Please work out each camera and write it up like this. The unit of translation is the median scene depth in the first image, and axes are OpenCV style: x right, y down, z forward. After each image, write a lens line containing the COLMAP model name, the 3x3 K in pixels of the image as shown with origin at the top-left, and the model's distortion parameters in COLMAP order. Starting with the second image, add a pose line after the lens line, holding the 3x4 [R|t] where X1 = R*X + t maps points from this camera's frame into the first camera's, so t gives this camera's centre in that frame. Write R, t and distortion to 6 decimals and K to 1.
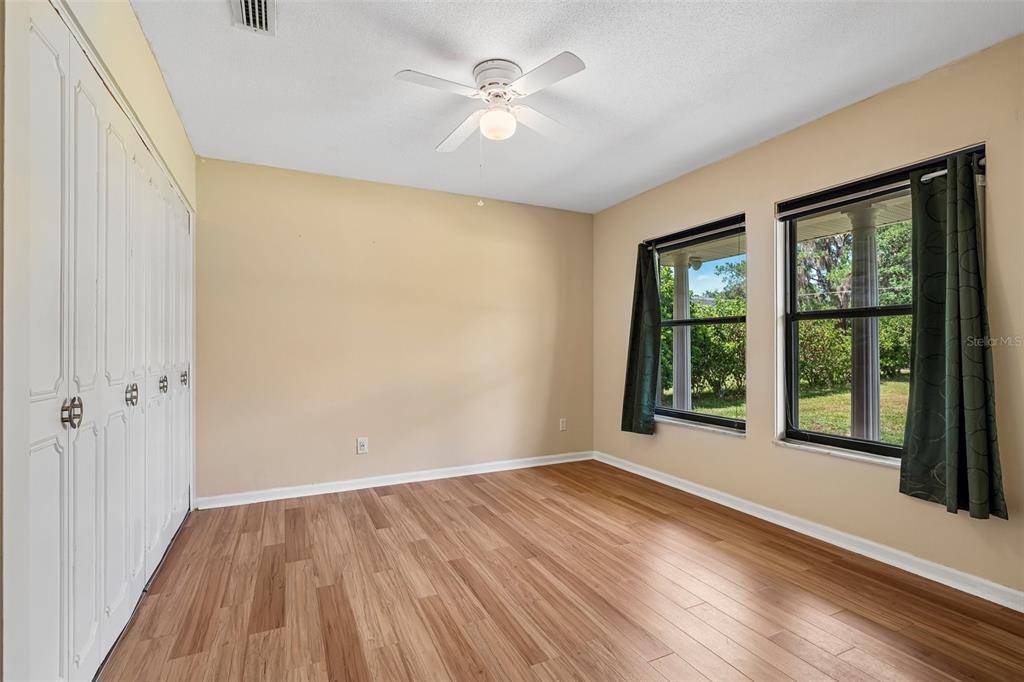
lens RADIAL K [[474.7, 0, 521.5], [0, 474.7, 345.6], [0, 0, 1]] dist [-0.003109, -0.000846]
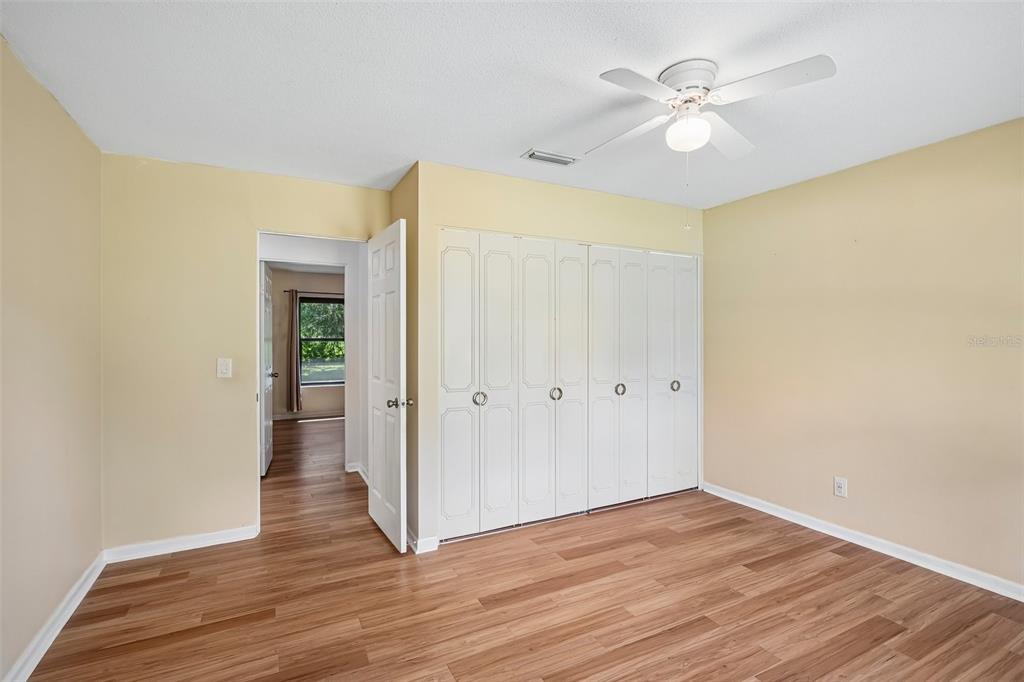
lens RADIAL K [[474.7, 0, 498.5], [0, 474.7, 325.7], [0, 0, 1]] dist [-0.003109, -0.000846]
pose [[0.005792, -0.018584, -0.999811, 0.651165], [0.001915, 0.999826, -0.018574, -0.077027], [0.999981, -0.001807, 0.005827, 0.504508]]
